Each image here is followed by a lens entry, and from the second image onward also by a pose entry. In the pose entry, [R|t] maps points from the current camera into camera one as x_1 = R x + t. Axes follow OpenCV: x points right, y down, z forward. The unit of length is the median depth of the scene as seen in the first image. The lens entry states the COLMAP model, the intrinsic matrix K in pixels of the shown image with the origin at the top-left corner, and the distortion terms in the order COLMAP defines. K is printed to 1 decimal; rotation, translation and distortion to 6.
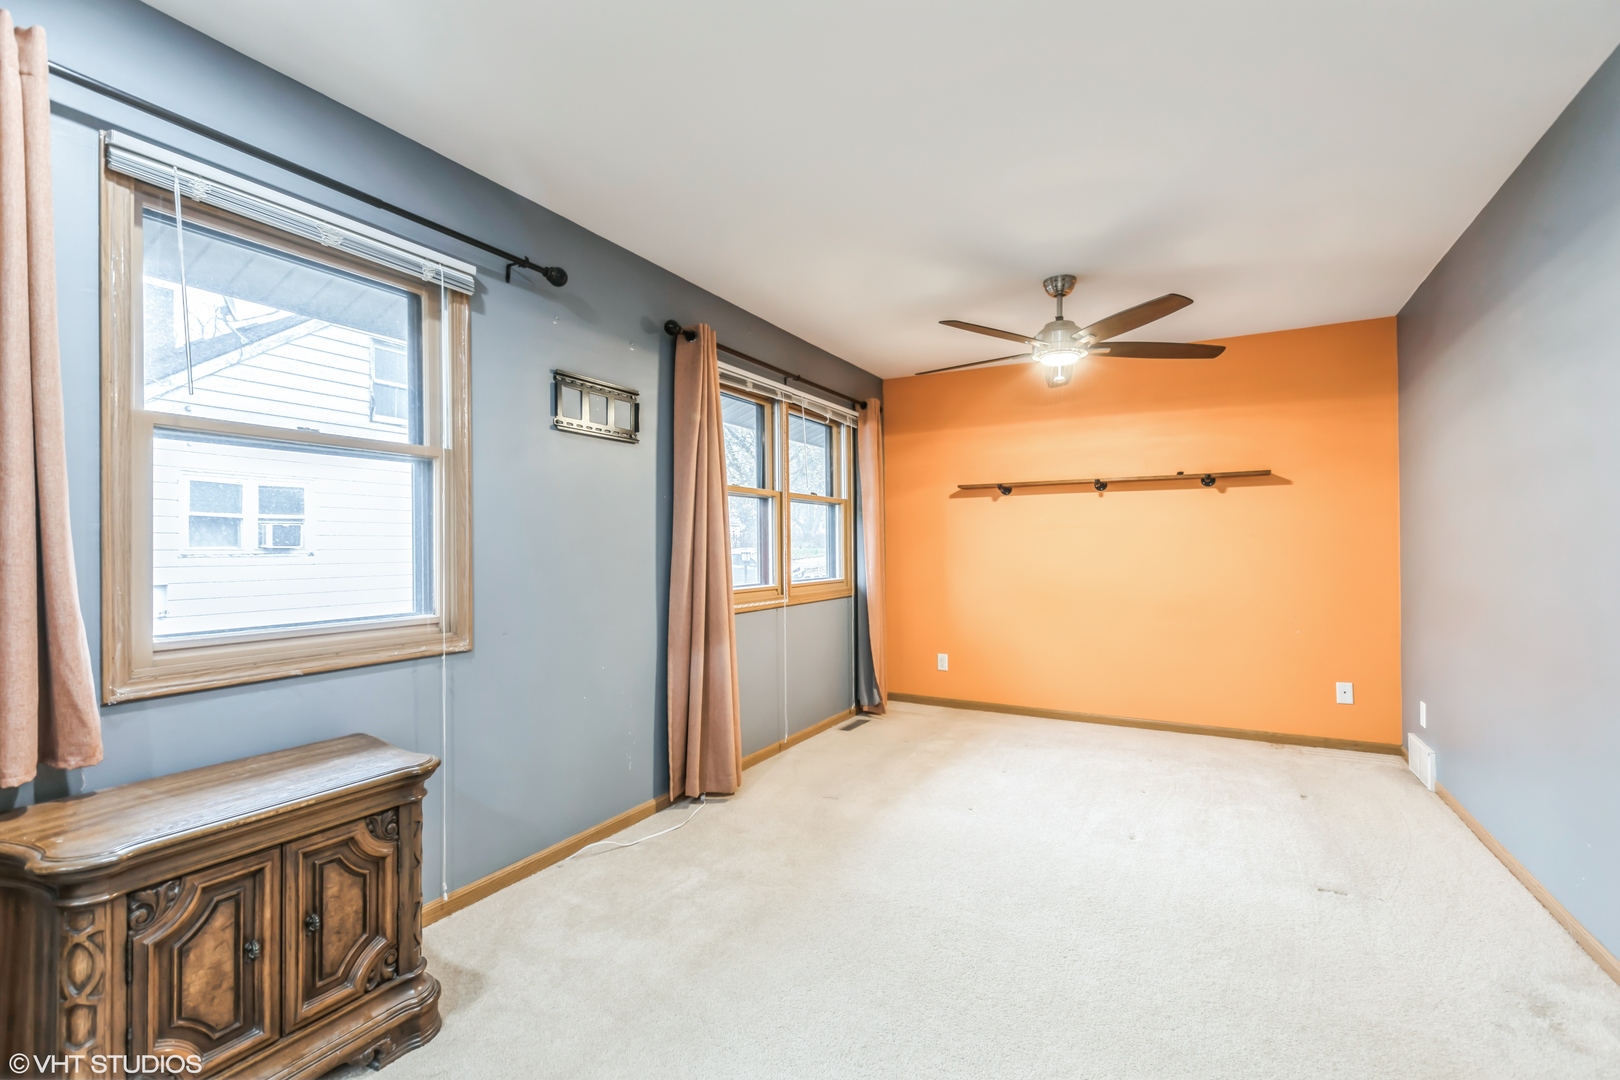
lens RADIAL K [[724.2, 0, 800.3], [0, 724.2, 545.9], [0, 0, 1]] dist [0.005203, -0.000475]
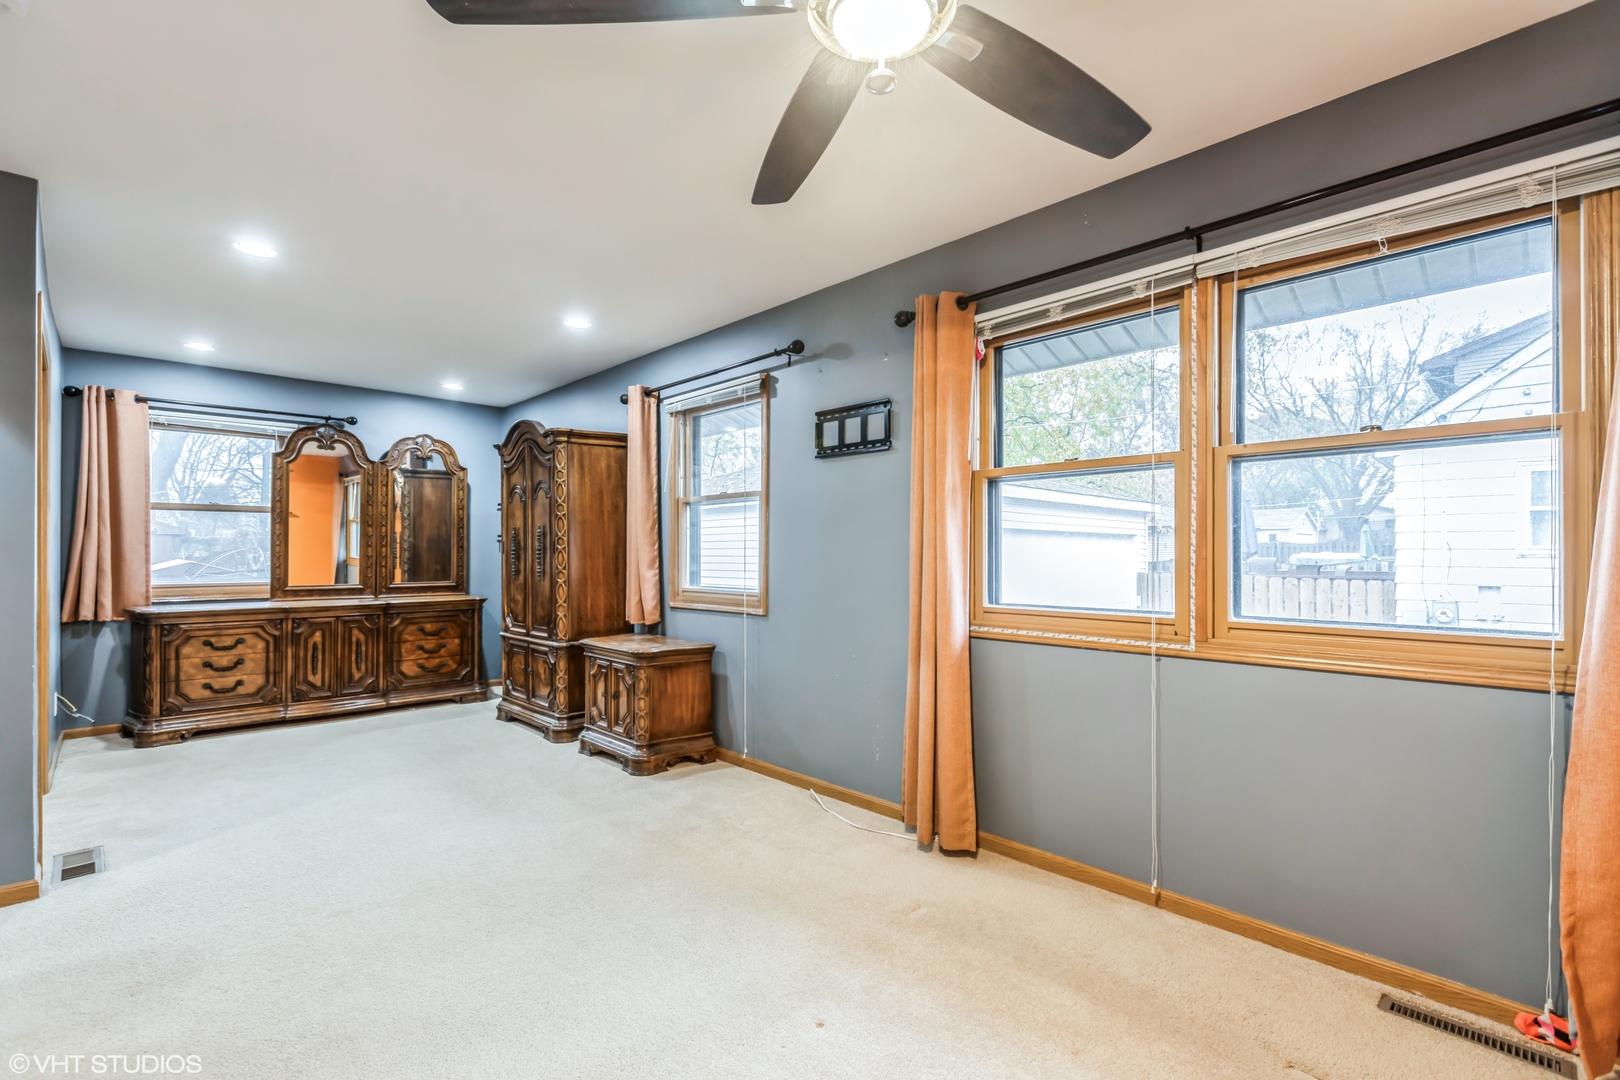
lens RADIAL K [[724.2, 0, 798.7], [0, 724.2, 545.4], [0, 0, 1]] dist [0.005203, -0.000475]
pose [[-0.294320, -0.001693, -0.955705, 0.946051], [0.005044, 0.999982, -0.003325, -0.002906], [0.955694, -0.005799, -0.294306, 1.410217]]
